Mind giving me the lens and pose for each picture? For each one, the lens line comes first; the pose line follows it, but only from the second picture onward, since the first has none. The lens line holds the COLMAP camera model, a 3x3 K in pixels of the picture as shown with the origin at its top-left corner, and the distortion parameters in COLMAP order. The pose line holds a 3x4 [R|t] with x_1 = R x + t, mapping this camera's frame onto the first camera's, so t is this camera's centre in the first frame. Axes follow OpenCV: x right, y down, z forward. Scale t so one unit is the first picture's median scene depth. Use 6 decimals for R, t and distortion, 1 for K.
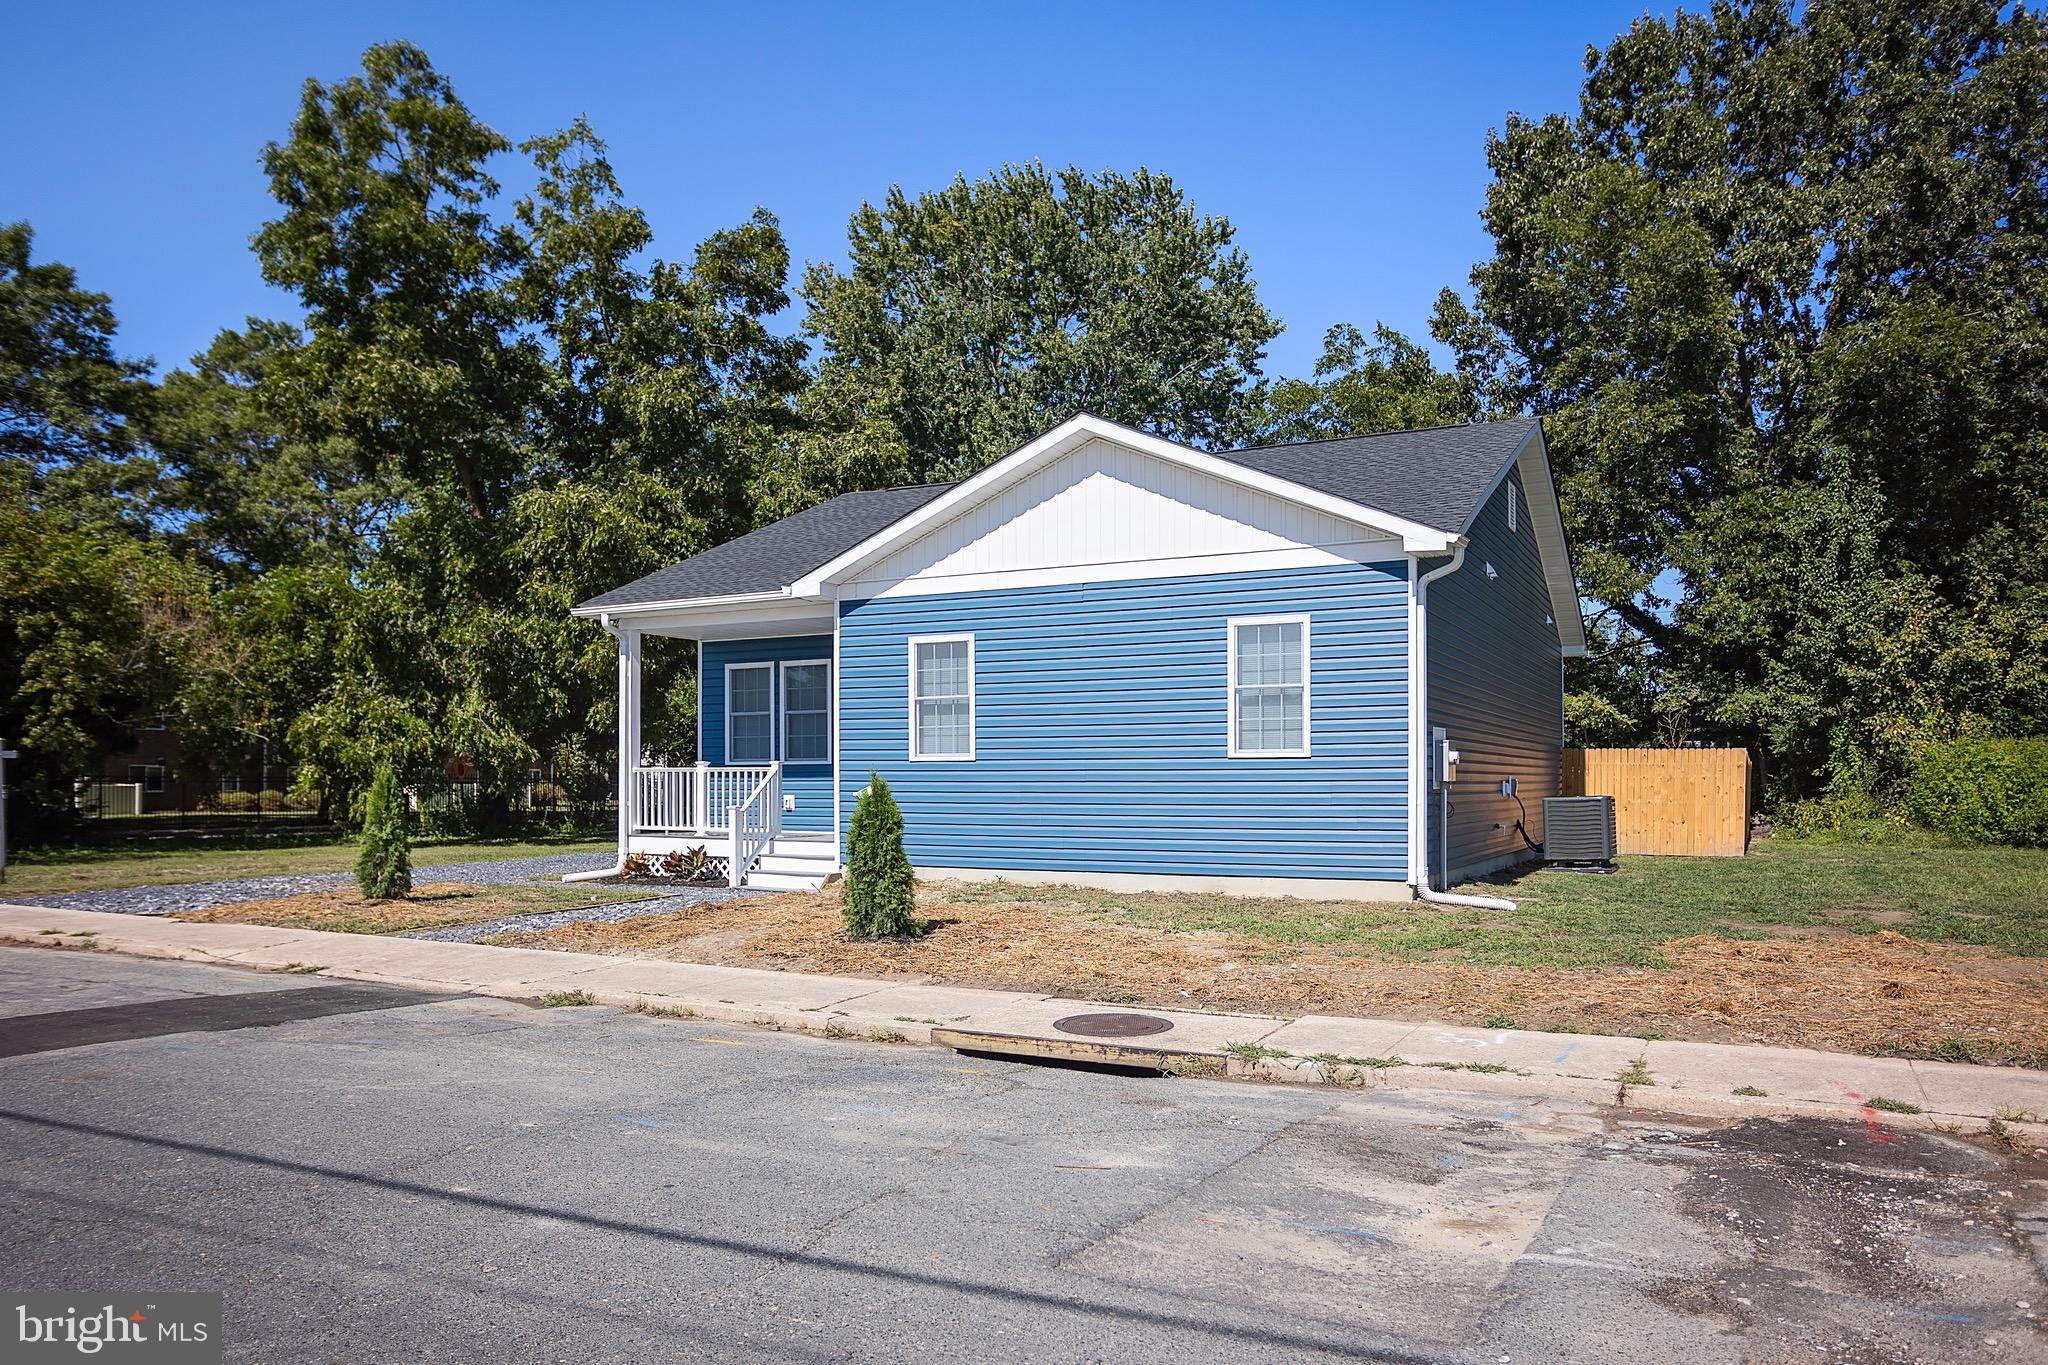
lens RADIAL K [[1731.9, 0, 1024.0], [0, 1731.9, 682.5], [0, 0, 1]] dist [-0.003822, -0.001982]
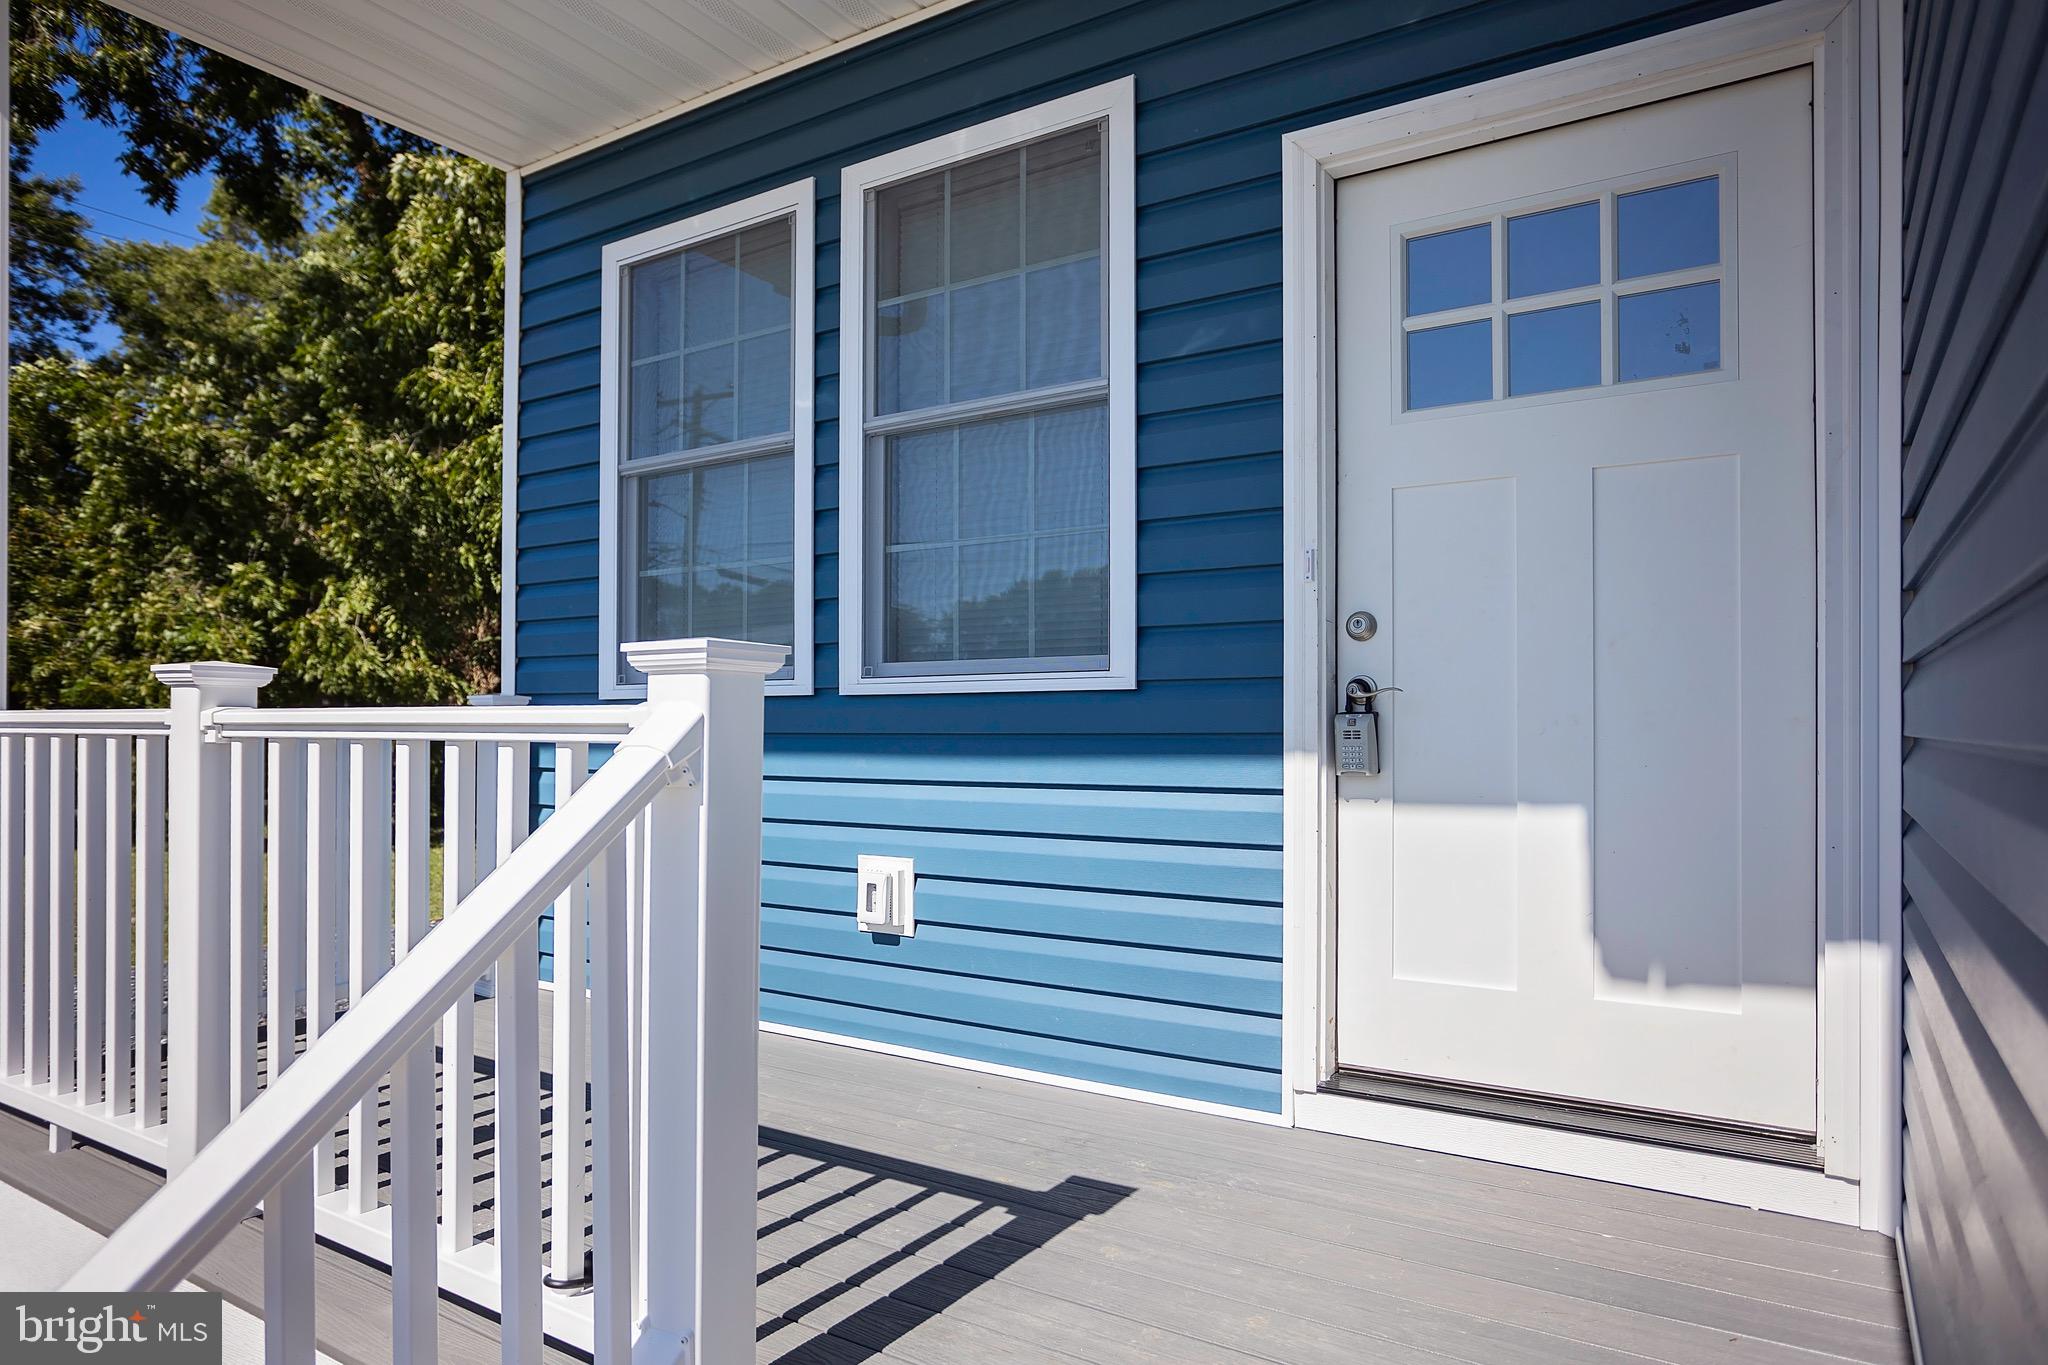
lens RADIAL K [[1224.5, 0, 1026.8], [0, 1224.5, 723.3], [0, 0, 1]] dist [0.000682, 0.000352]
pose [[0.999174, 0.003767, -0.040463, -0.113320], [-0.001668, 0.998656, 0.051794, 0.043322], [0.040604, -0.051683, 0.997838, 0.855503]]
